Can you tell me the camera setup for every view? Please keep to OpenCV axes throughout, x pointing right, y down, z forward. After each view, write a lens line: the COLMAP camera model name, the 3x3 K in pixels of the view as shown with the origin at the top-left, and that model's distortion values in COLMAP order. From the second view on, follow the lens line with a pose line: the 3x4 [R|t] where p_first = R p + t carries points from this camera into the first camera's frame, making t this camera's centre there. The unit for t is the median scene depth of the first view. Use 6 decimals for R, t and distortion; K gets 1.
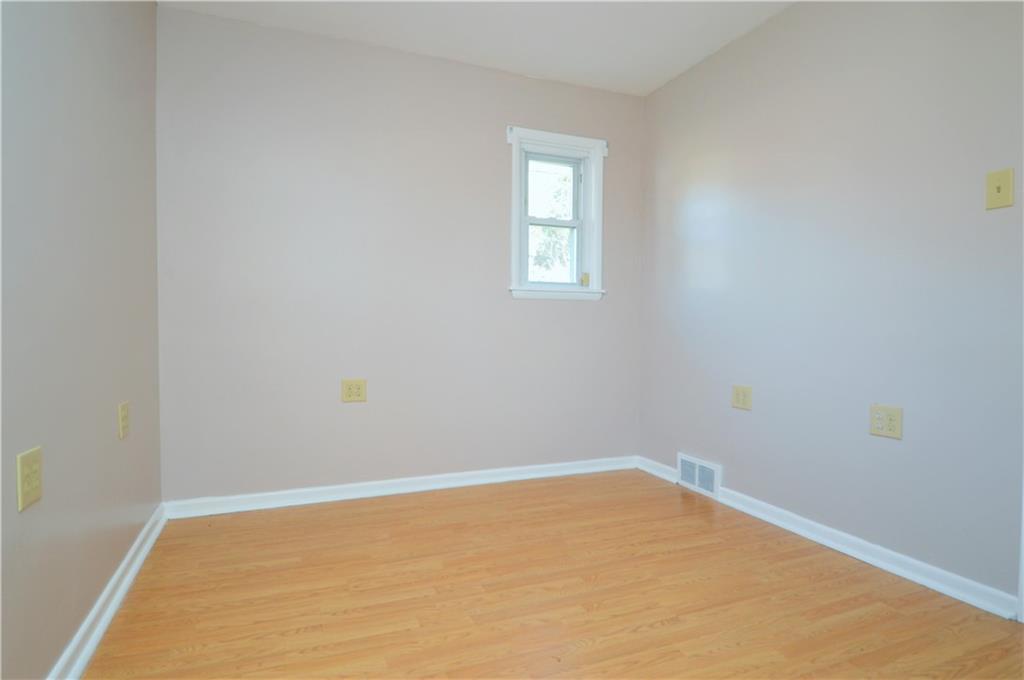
lens RADIAL K [[552.3, 0, 513.0], [0, 552.3, 338.2], [0, 0, 1]] dist [0.048556, -0.055254]
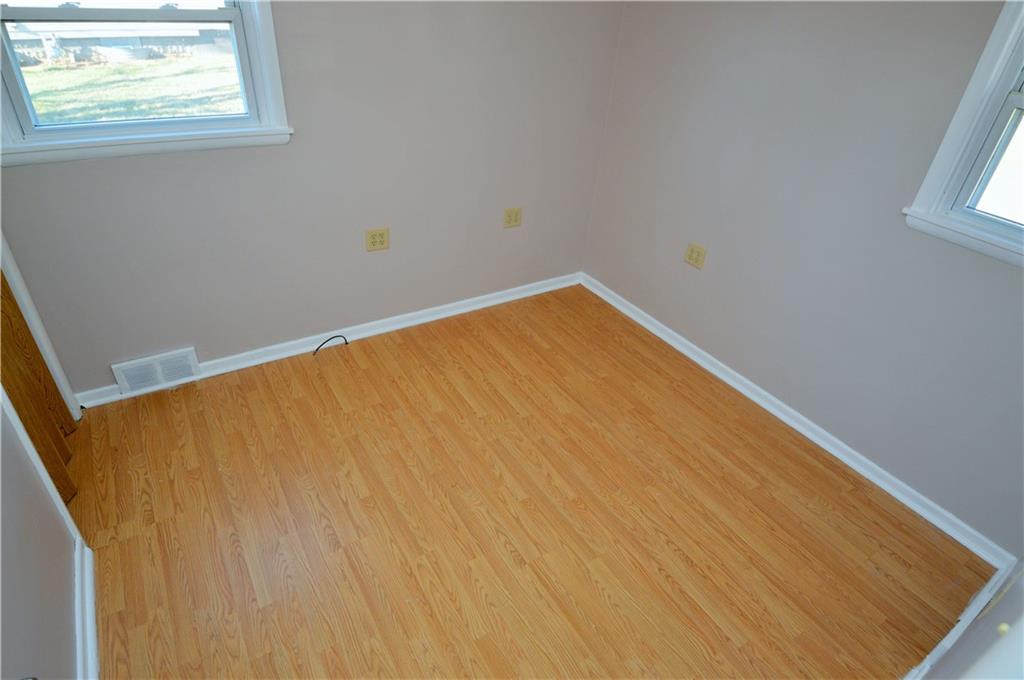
lens RADIAL K [[552.3, 0, 513.0], [0, 552.3, 338.2], [0, 0, 1]] dist [0.048556, -0.055254]
pose [[0.181265, 0.544702, -0.818806, 0.818470], [-0.092729, 0.838355, 0.537179, -0.422140], [0.979053, -0.021444, 0.202474, 0.631202]]
